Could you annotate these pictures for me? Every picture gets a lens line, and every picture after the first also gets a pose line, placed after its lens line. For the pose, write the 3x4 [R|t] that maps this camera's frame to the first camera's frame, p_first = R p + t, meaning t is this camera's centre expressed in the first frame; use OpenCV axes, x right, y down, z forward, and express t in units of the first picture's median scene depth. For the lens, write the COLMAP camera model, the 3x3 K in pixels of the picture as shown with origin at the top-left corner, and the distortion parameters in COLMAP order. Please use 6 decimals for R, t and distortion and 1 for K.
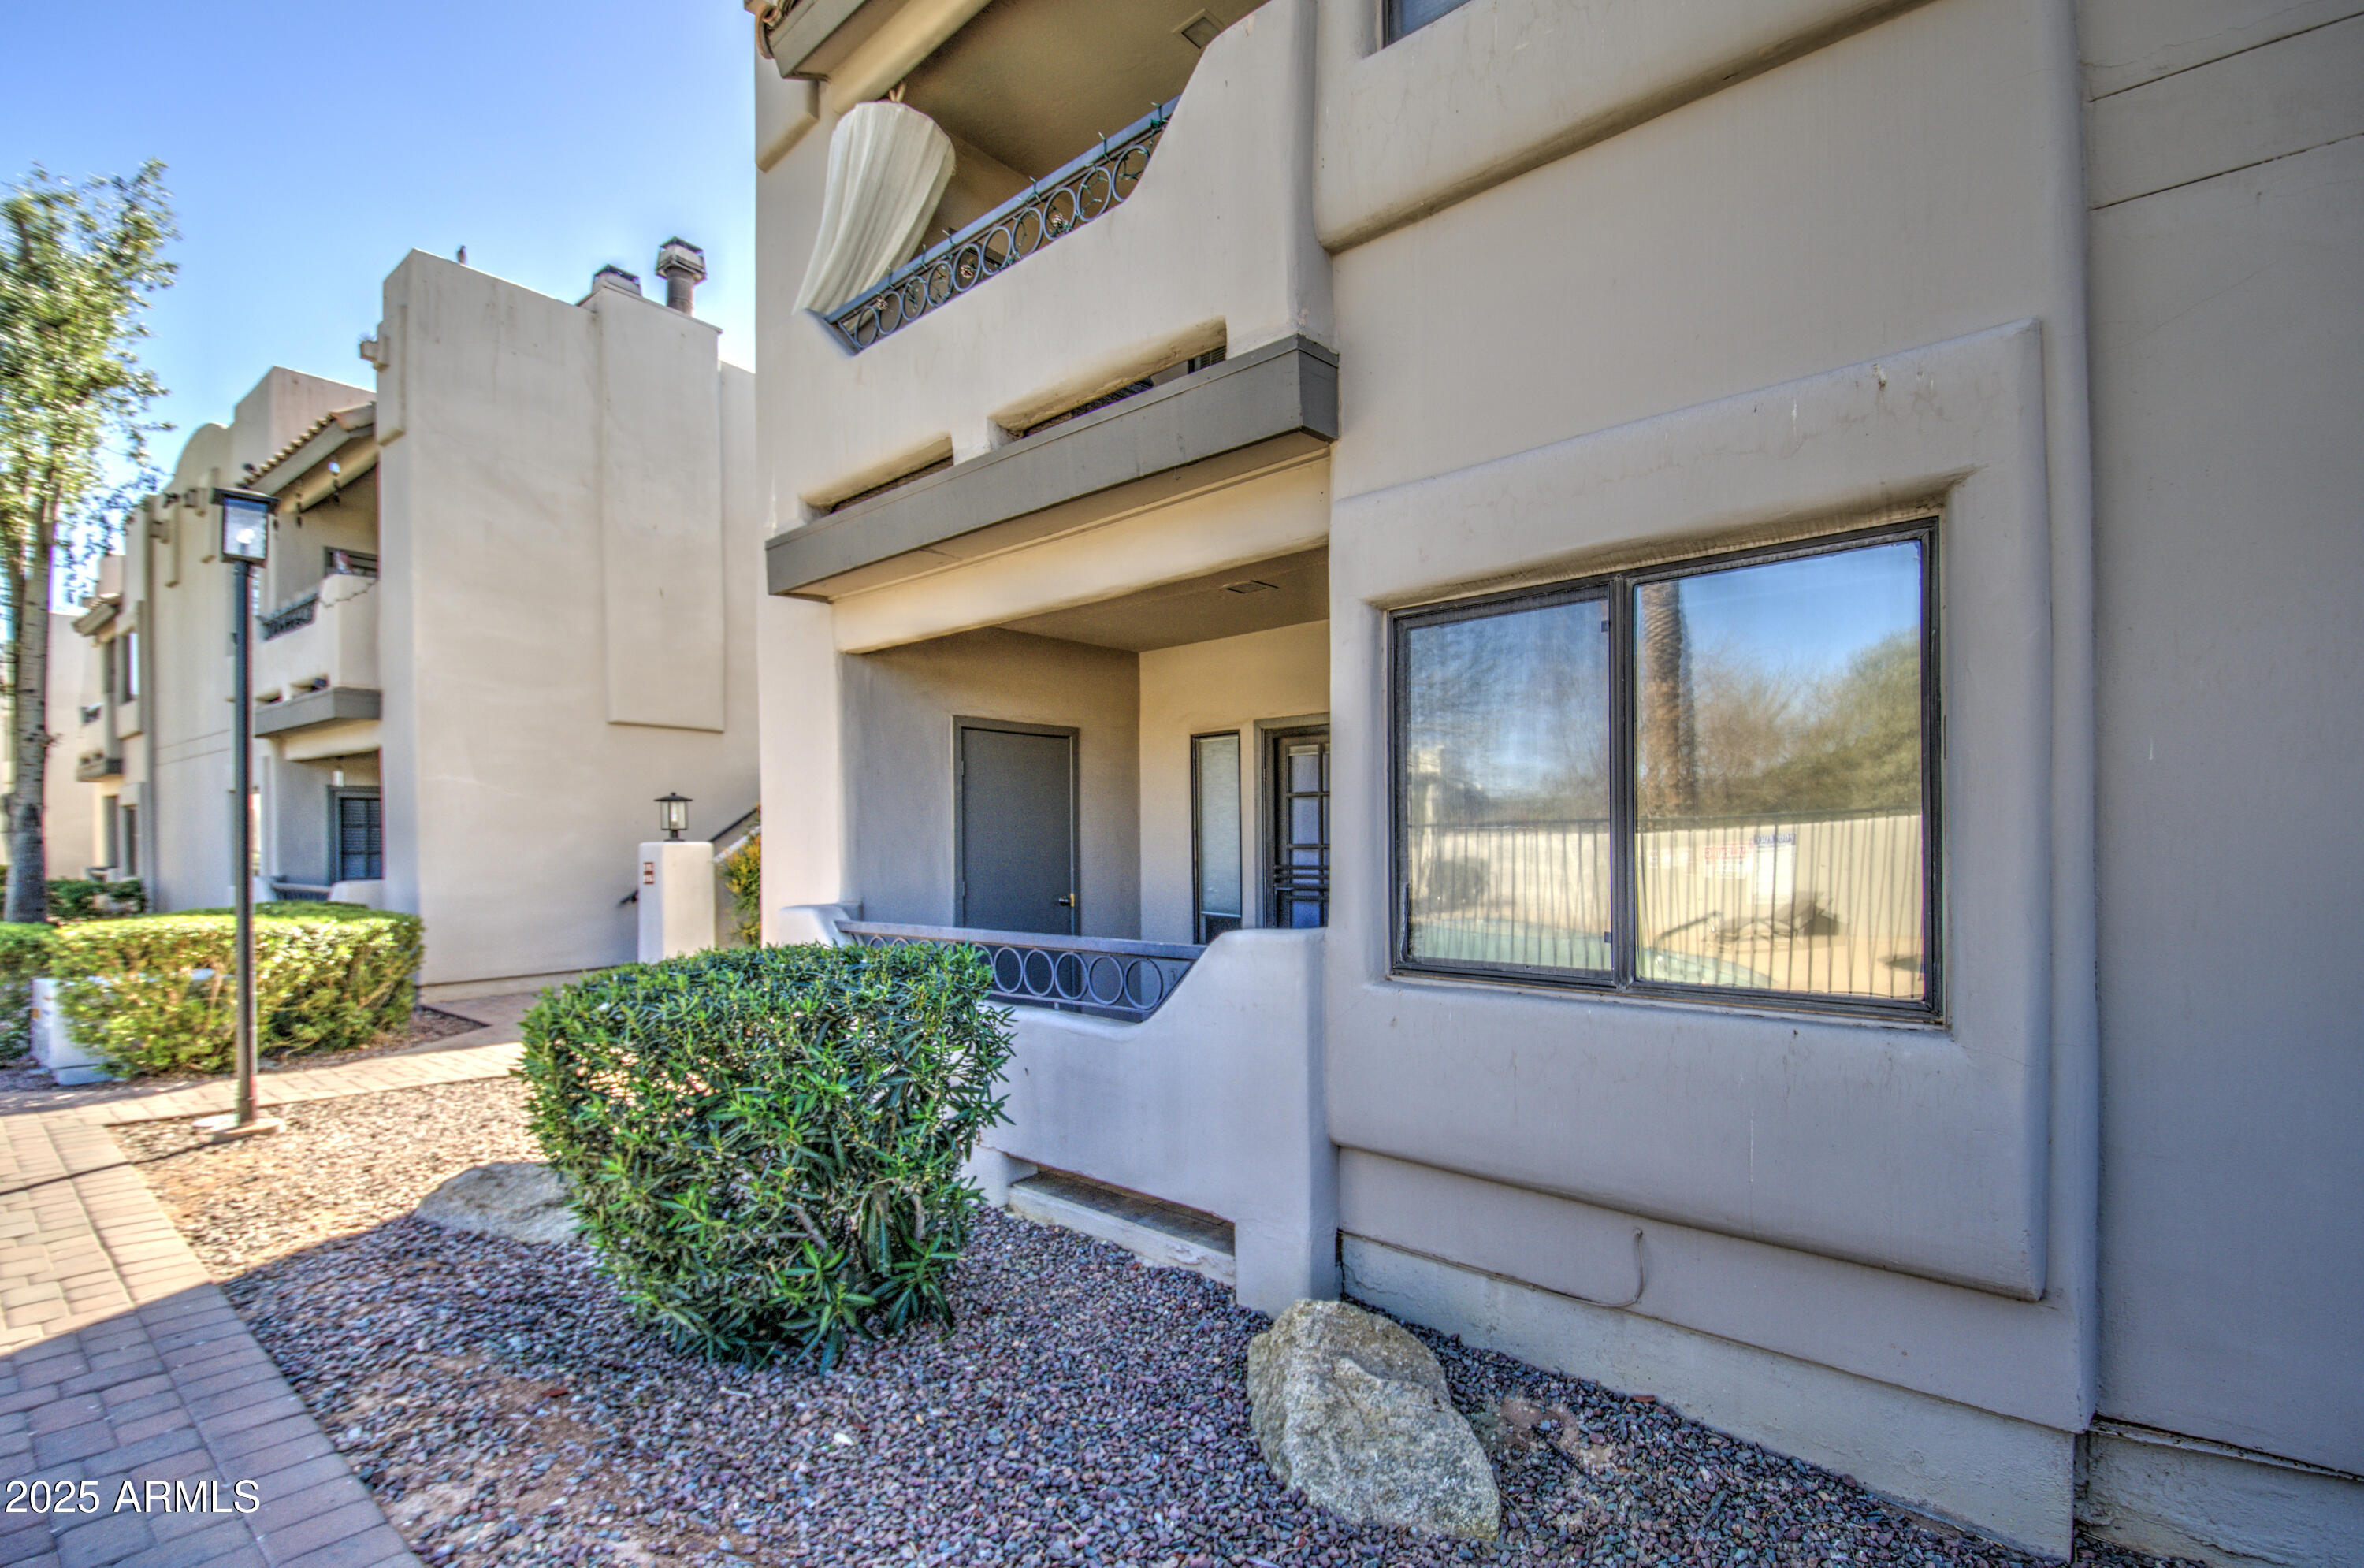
lens RADIAL K [[1040.7, 0, 1180.8], [0, 1040.7, 842.9], [0, 0, 1]] dist [0.019564, -0.024663]
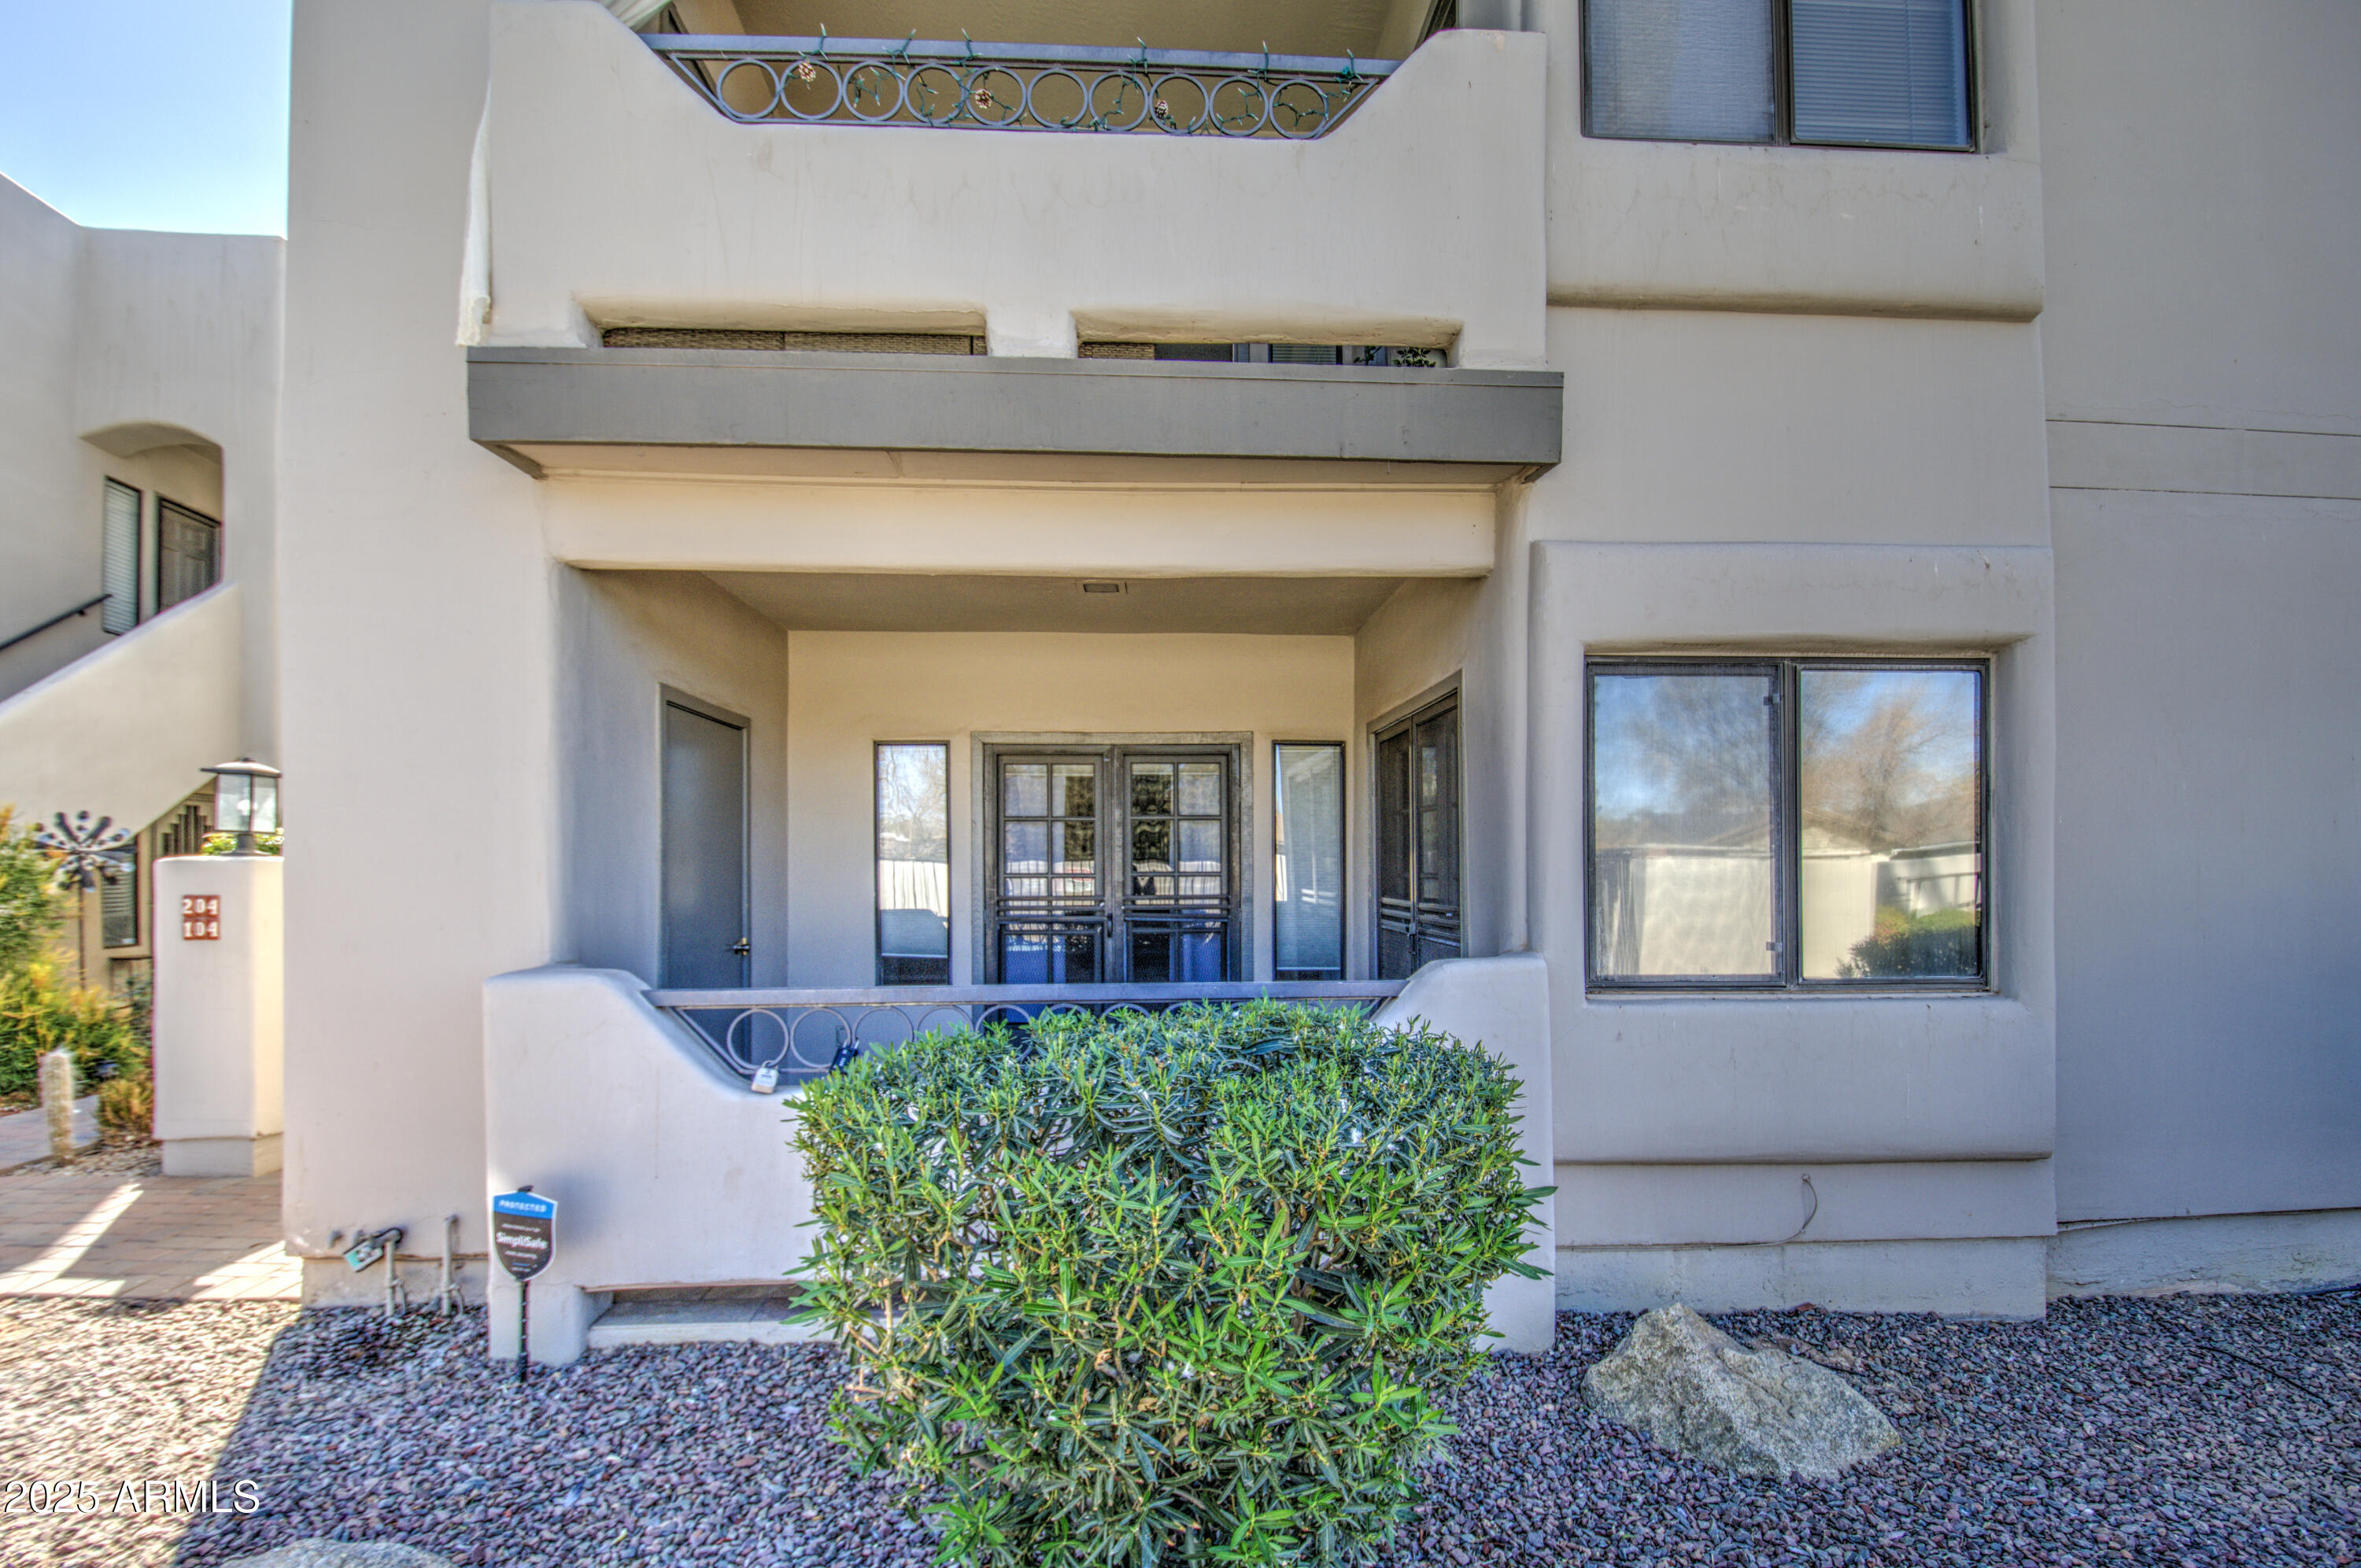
lens RADIAL K [[1056.7, 0, 1181.3], [0, 1056.7, 856.8], [0, 0, 1]] dist [0.021147, -0.026593]
pose [[0.717299, 0.009939, 0.696695, -0.886283], [-0.001578, 0.999919, -0.012641, -0.000463], [-0.696764, 0.007968, 0.717256, 0.524937]]
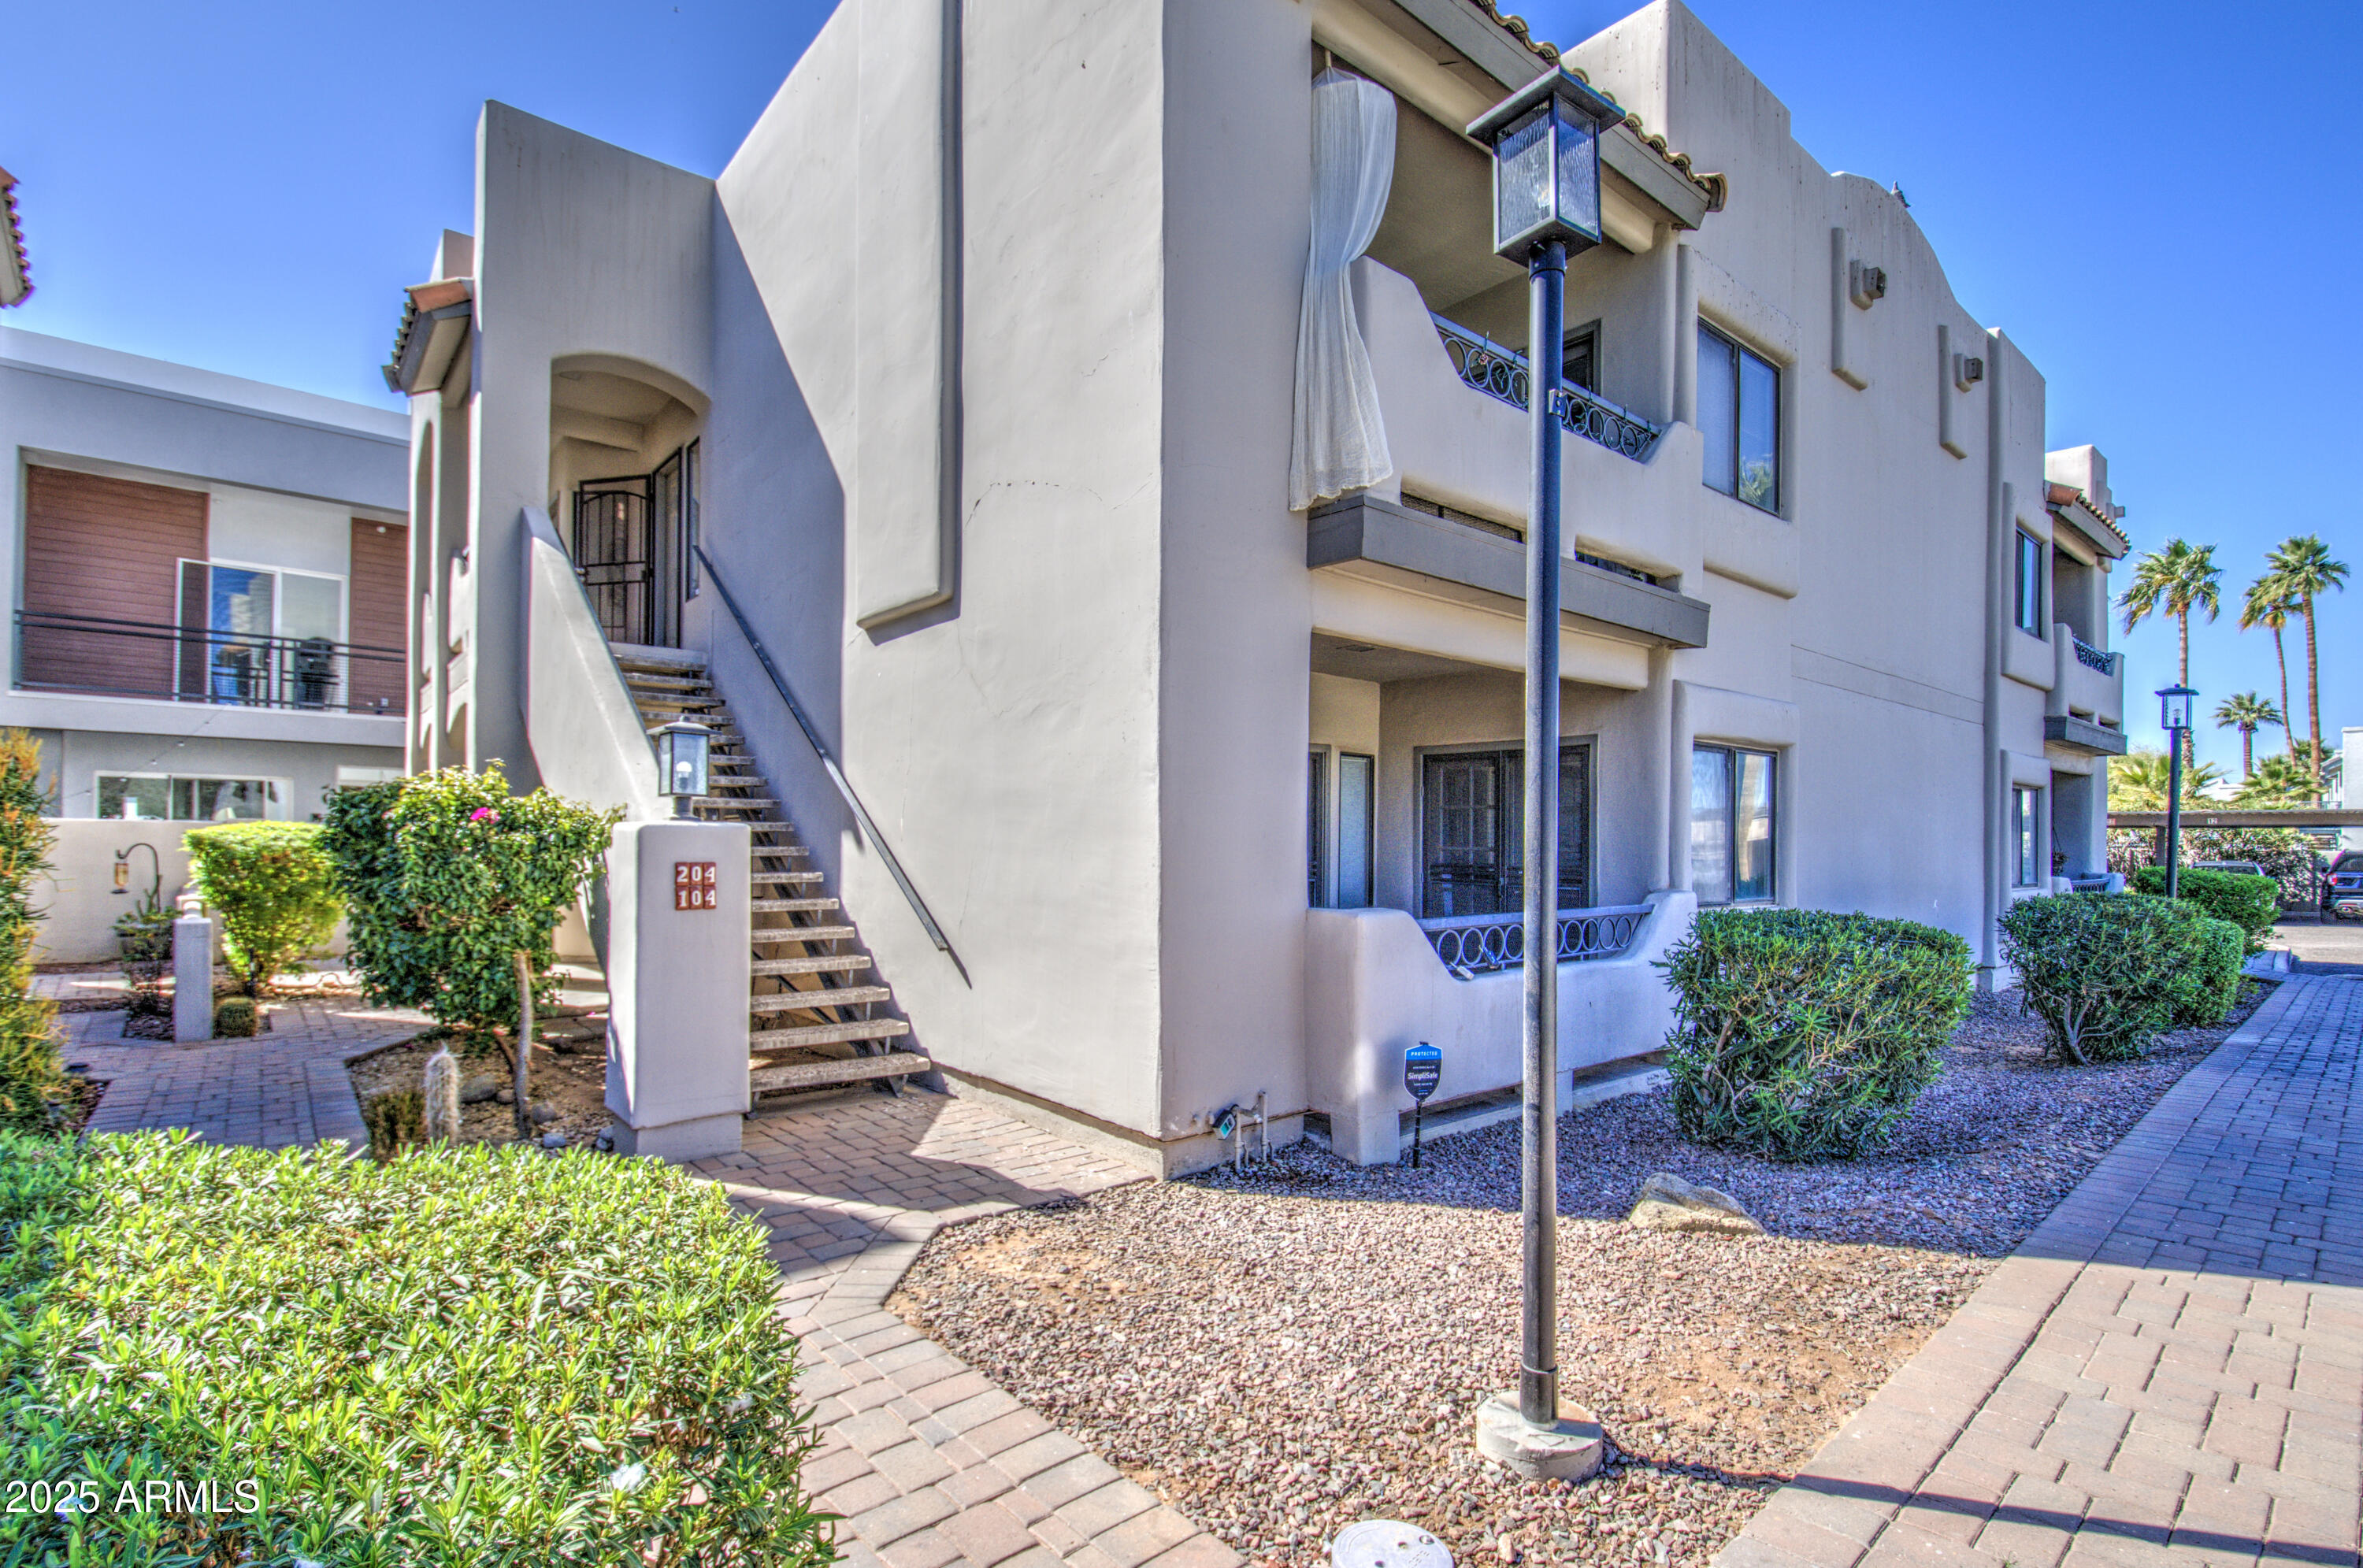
lens RADIAL K [[1057.6, 0, 1182.3], [0, 1057.6, 856.9], [0, 0, 1]] dist [0.021147, -0.026593]
pose [[0.157823, -0.017413, 0.987314, -2.217304], [-0.010003, 0.999765, 0.019231, -0.010266], [-0.987417, -0.012911, 0.157611, 1.735076]]
